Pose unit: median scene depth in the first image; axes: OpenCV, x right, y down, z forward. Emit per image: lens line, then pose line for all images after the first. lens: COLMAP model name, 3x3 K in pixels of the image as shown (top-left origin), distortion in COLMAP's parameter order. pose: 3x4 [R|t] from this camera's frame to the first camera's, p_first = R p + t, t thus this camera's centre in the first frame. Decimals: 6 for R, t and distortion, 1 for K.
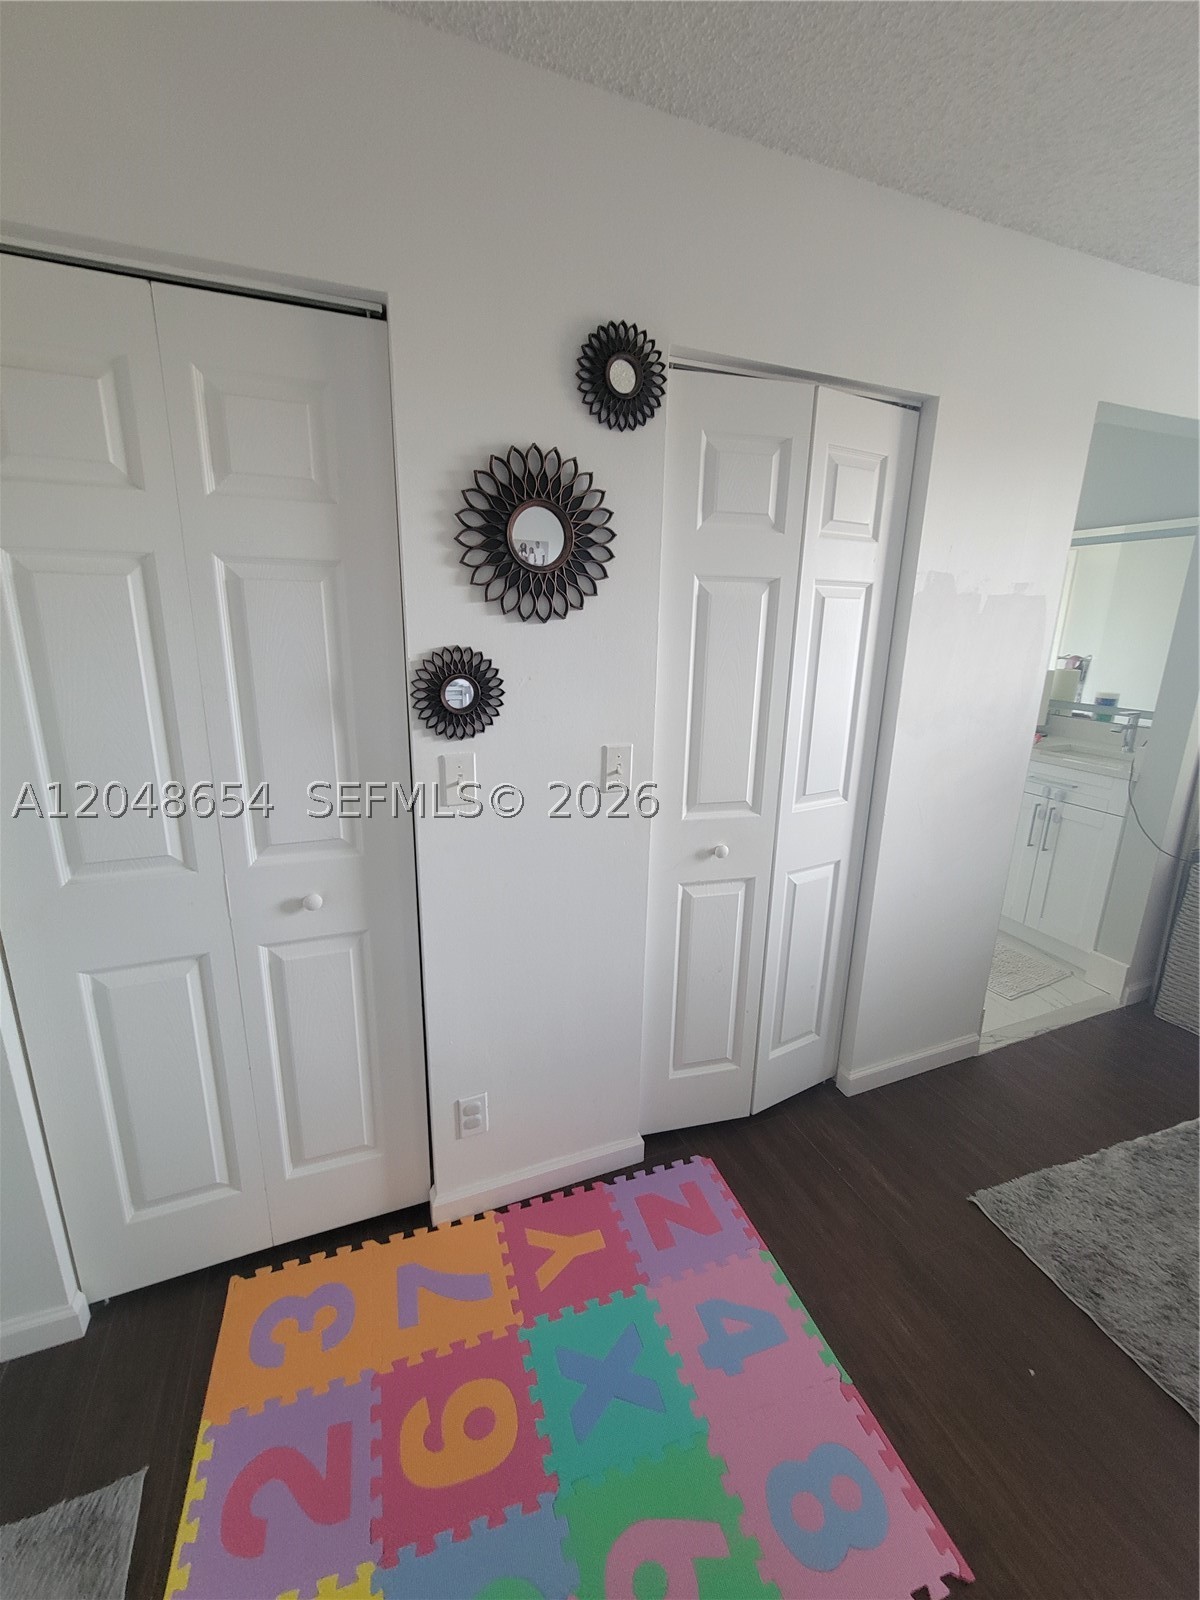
lens RADIAL K [[653.1, 0, 605.6], [0, 653.1, 782.4], [0, 0, 1]] dist [0.011764, -0.007235]
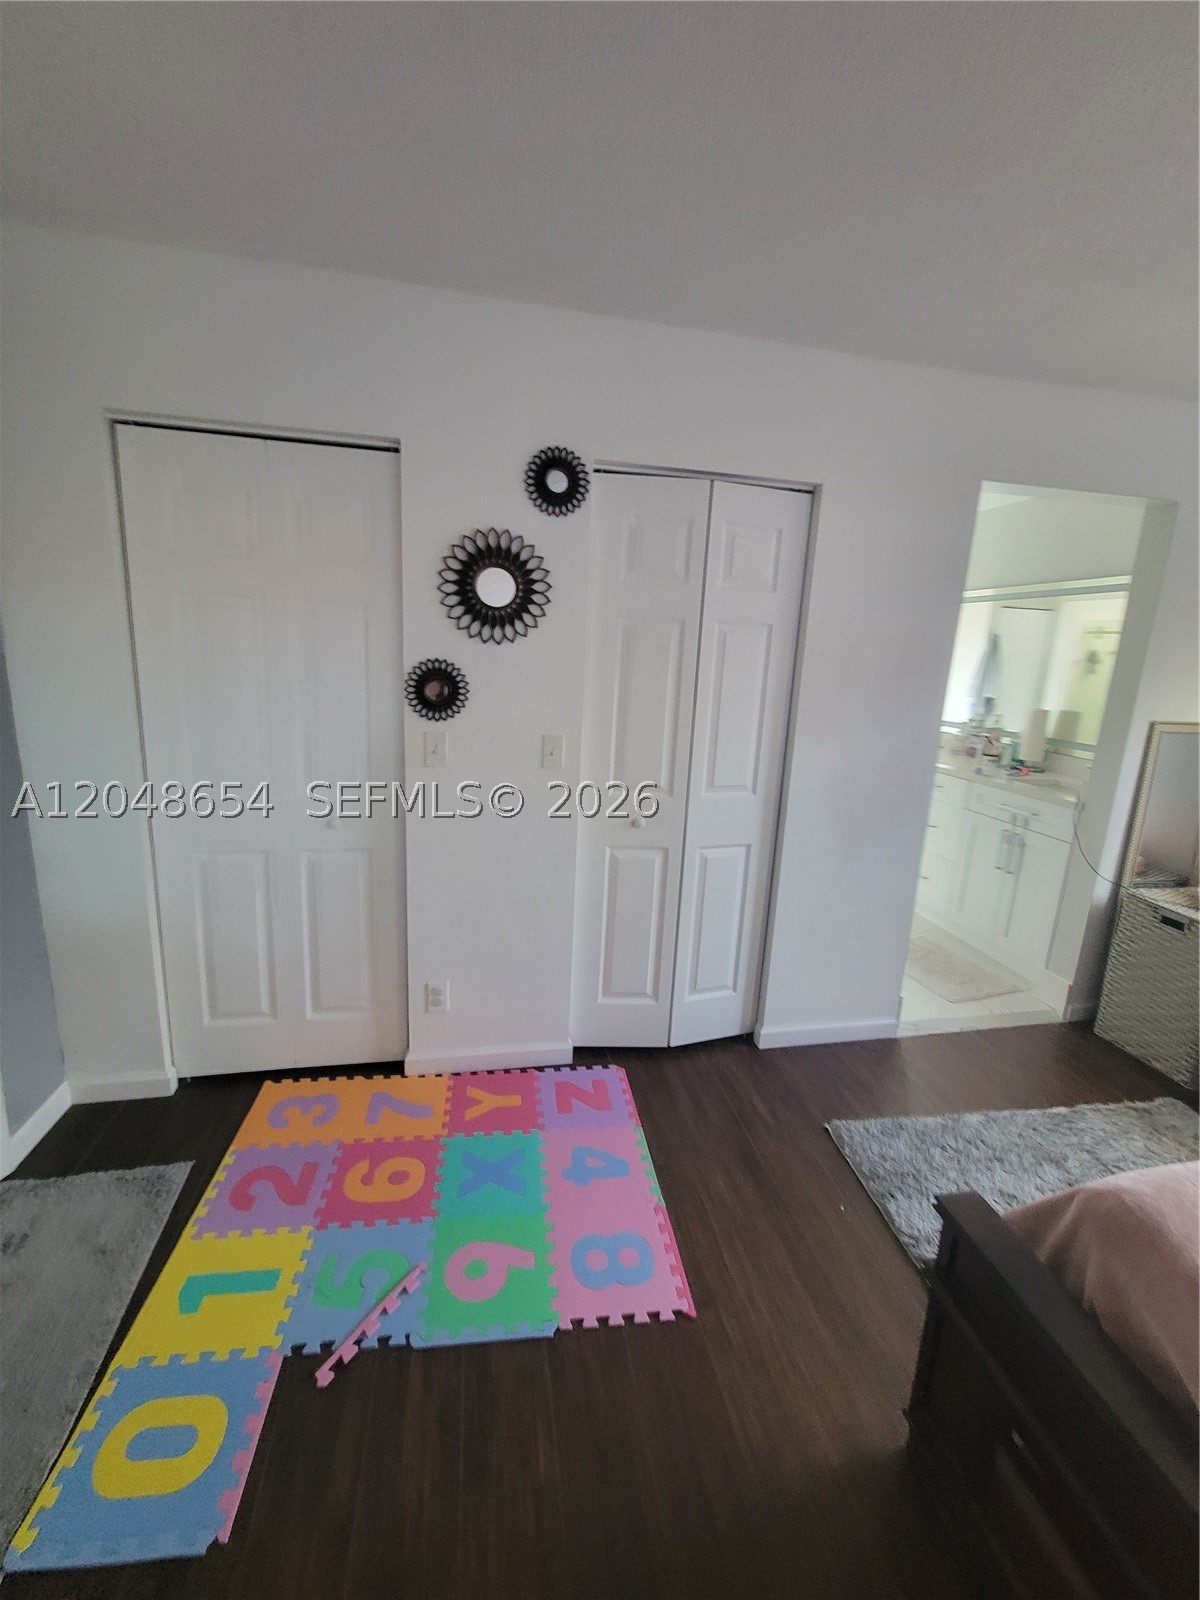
lens RADIAL K [[653.1, 0, 605.6], [0, 653.1, 782.4], [0, 0, 1]] dist [0.011764, -0.007235]
pose [[0.983826, 0.064918, -0.166947, 0.408176], [-0.072911, 0.996445, -0.042198, 0.106093], [0.163614, 0.053688, 0.985062, -0.383221]]
